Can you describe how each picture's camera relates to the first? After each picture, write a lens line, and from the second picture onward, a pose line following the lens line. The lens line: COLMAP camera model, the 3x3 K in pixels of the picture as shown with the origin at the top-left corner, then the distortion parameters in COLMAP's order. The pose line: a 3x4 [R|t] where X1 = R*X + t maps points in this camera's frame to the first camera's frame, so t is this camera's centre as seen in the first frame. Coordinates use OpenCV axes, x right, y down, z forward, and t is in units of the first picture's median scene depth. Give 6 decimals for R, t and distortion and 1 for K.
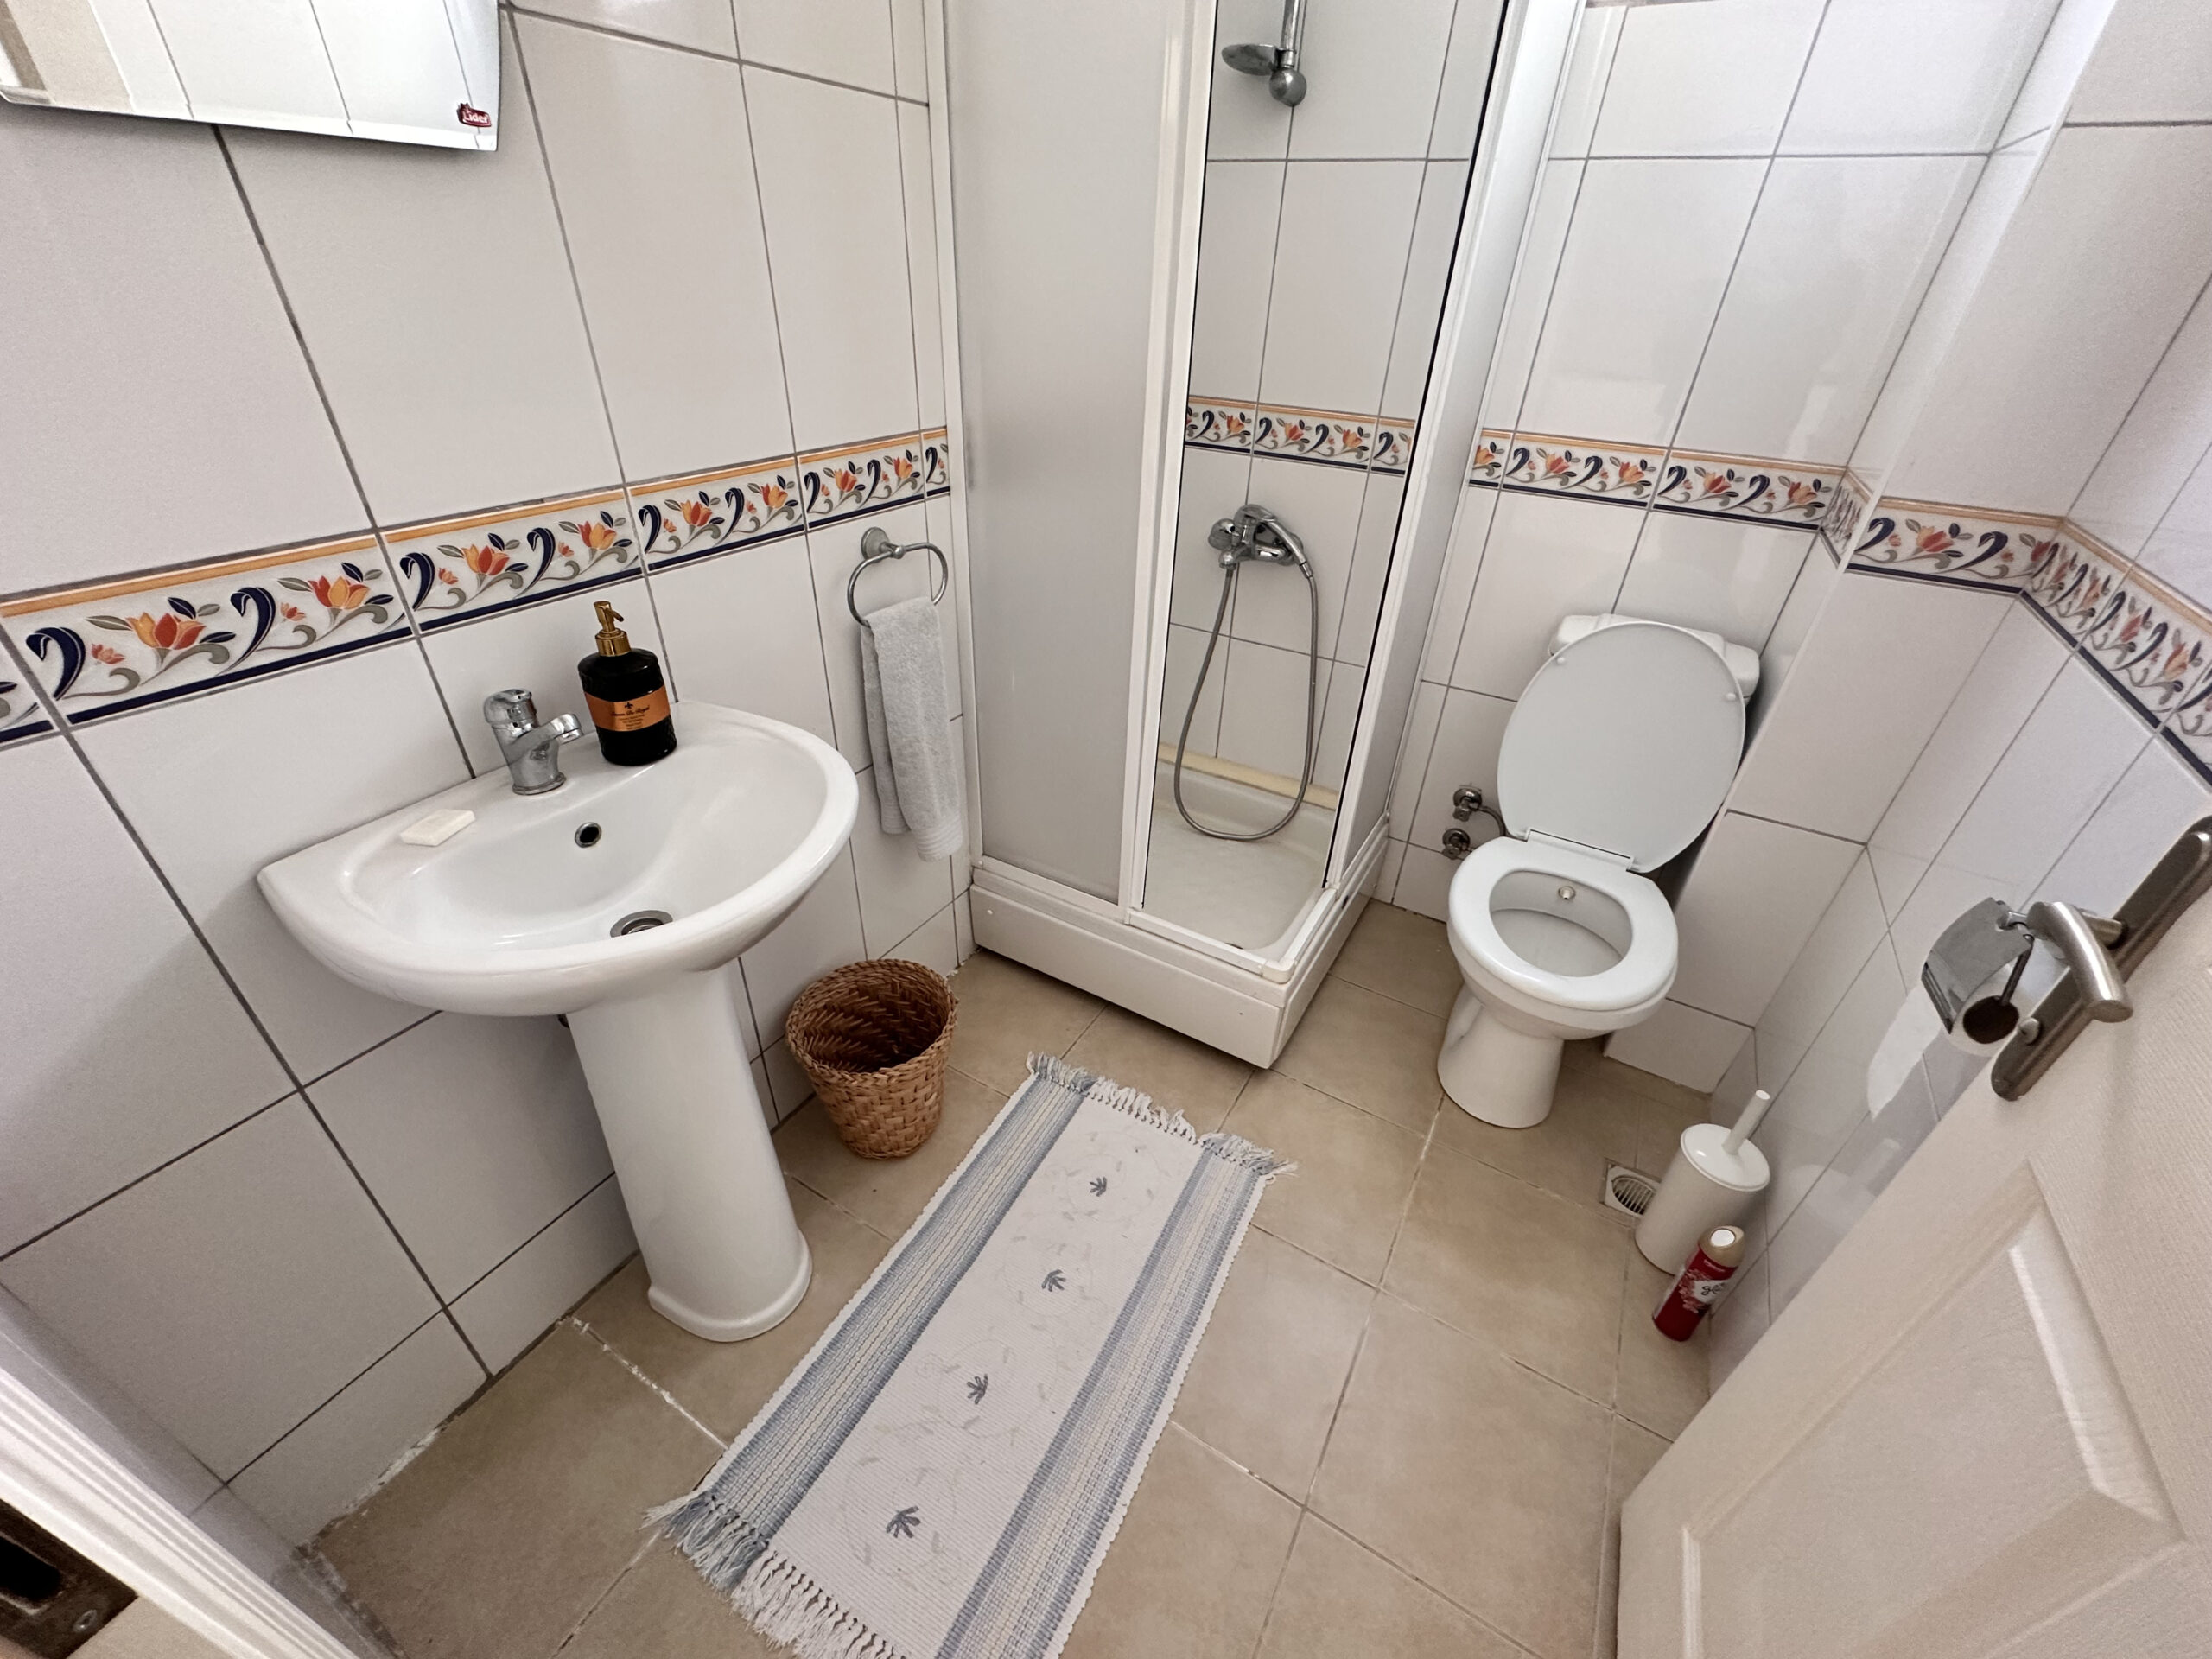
lens RADIAL K [[886.1, 0, 1109.5], [0, 886.1, 825.7], [0, 0, 1]] dist [-0.000262, -0.000271]
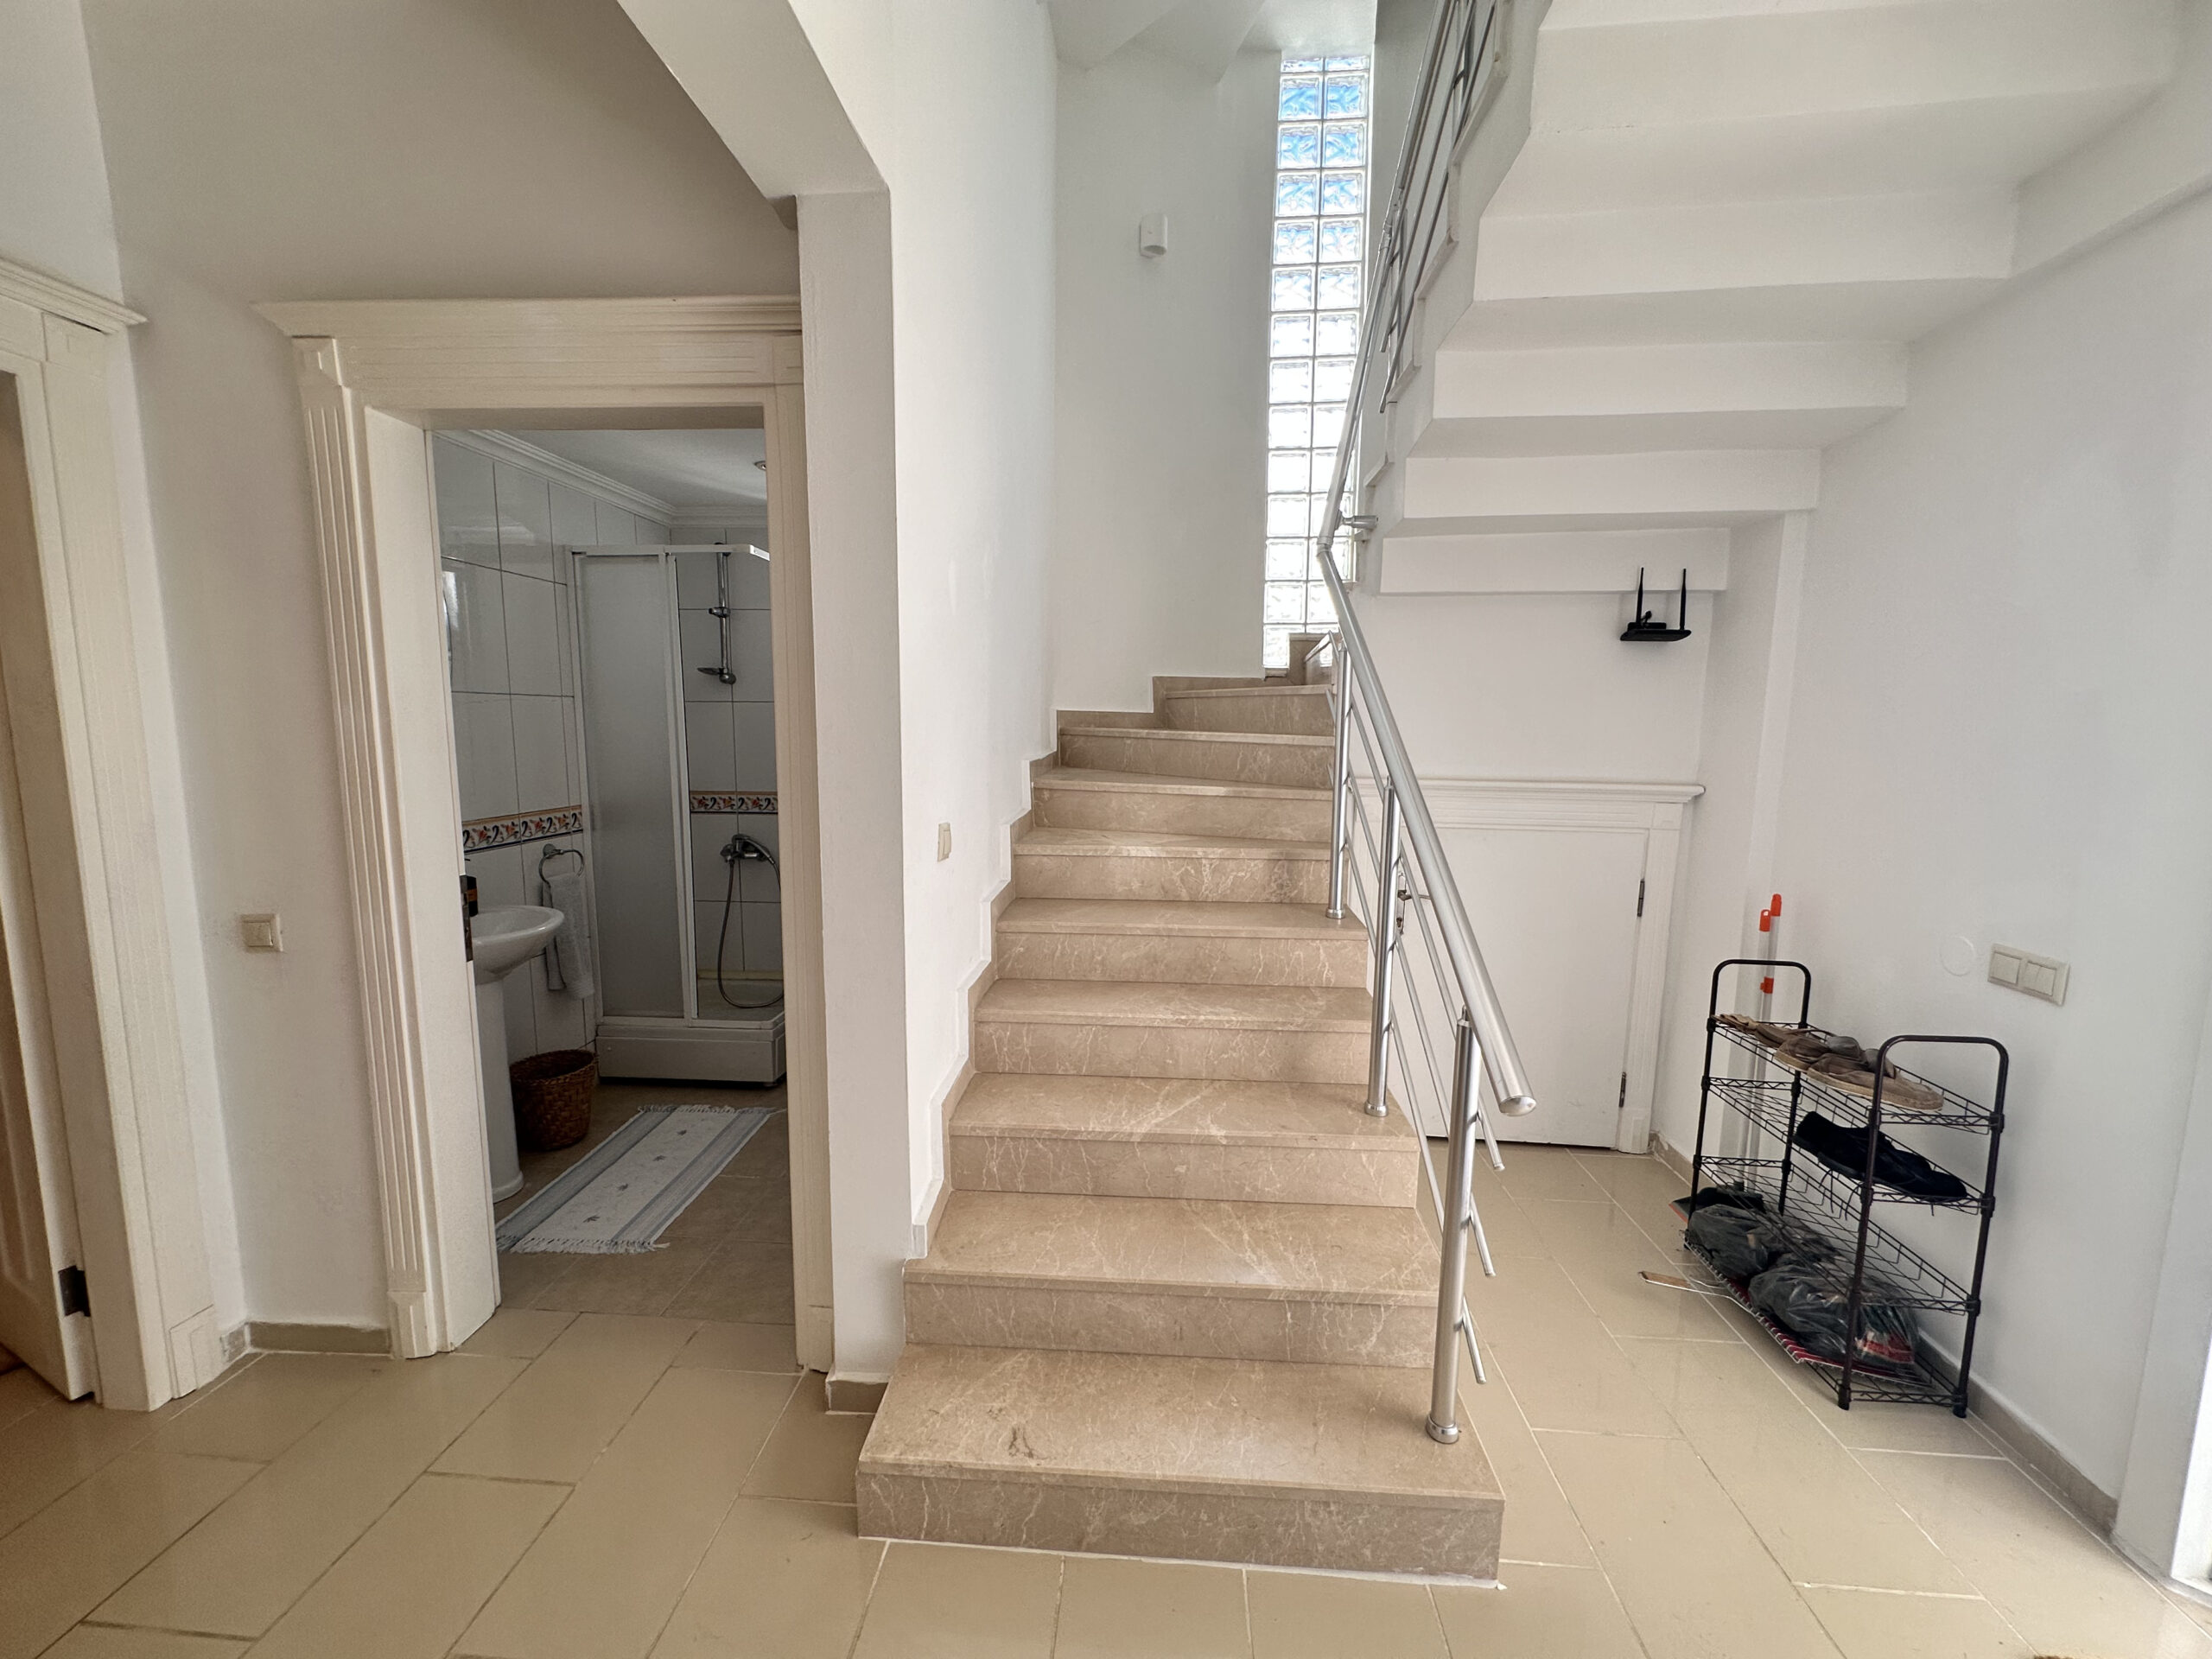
lens RADIAL K [[886.1, 0, 1100.0], [0, 886.1, 826.5], [0, 0, 1]] dist [-0.000262, -0.000271]
pose [[0.900824, -0.086525, 0.425476, 0.050063], [0.260202, 0.892059, -0.369495, 0.821555], [-0.347579, 0.443559, 0.826102, -1.385633]]
